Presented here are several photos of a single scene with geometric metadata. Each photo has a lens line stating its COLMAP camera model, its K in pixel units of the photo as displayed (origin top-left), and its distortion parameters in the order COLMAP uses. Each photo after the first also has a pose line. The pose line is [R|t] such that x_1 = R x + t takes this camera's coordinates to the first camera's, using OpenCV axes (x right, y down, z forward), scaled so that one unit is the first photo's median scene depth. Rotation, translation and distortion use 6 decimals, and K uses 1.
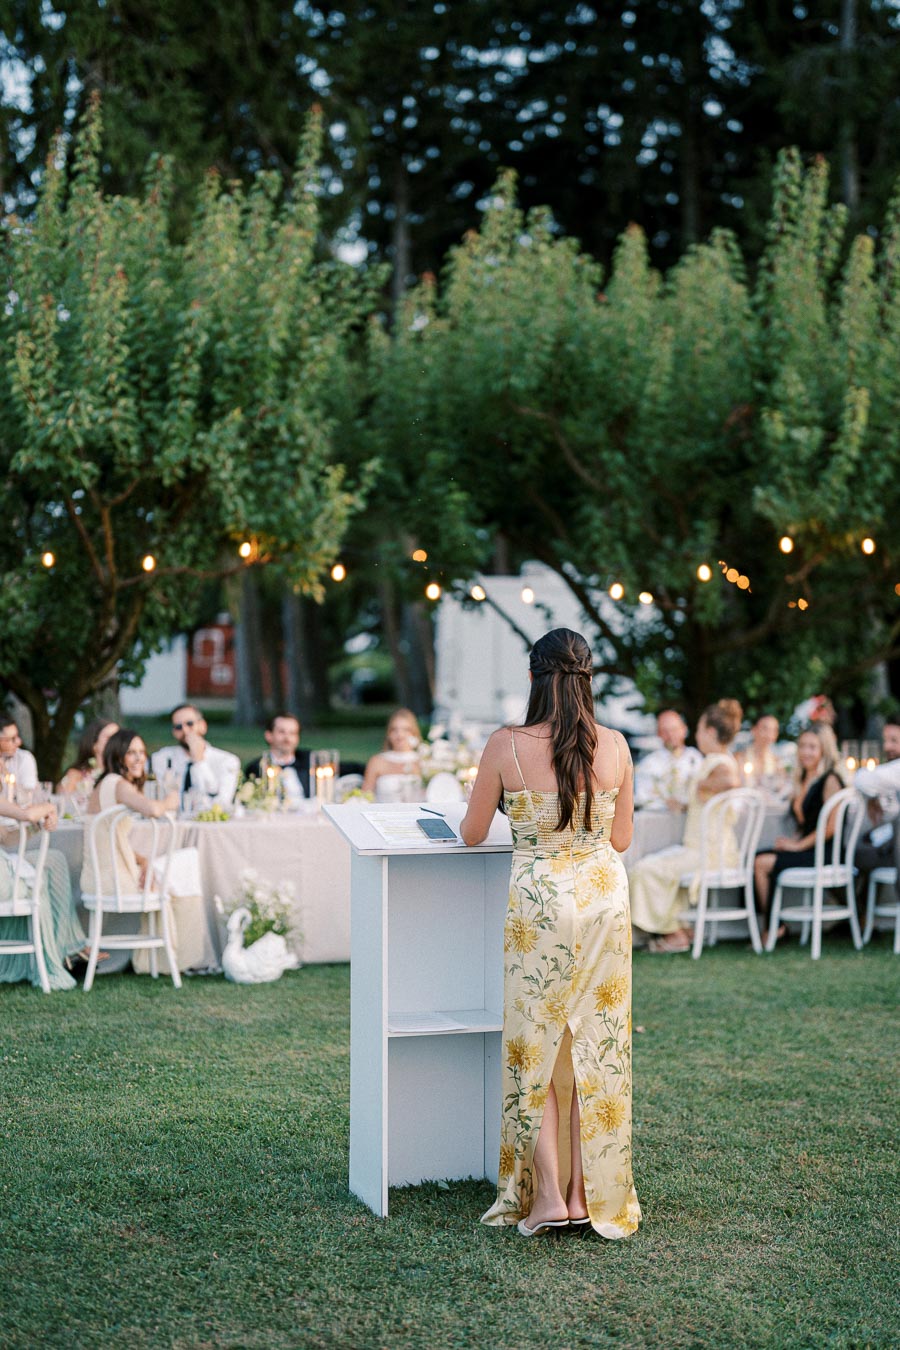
lens RADIAL K [[1863.8, 0, 450.0], [0, 1863.8, 675.0], [0, 0, 1]] dist [-0.171002, 1.018129]
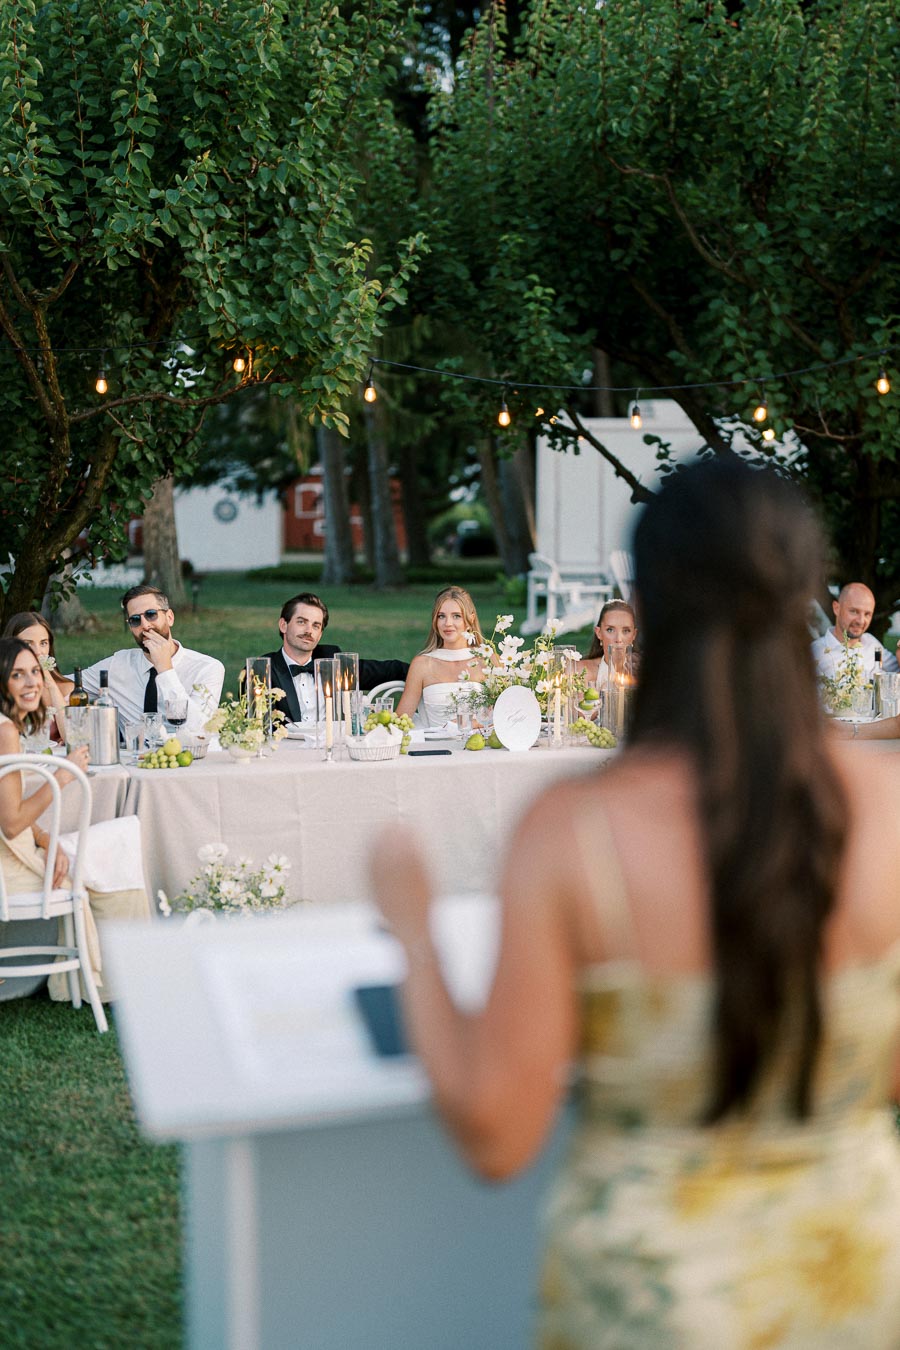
lens RADIAL K [[1863.8, 0, 450.0], [0, 1863.8, 675.0], [0, 0, 1]] dist [-0.171002, 1.018129]
pose [[0.998190, -0.013833, -0.058527, 0.011026], [0.018494, 0.996636, 0.079847, -0.004208], [0.057226, -0.080785, 0.995087, 0.294068]]
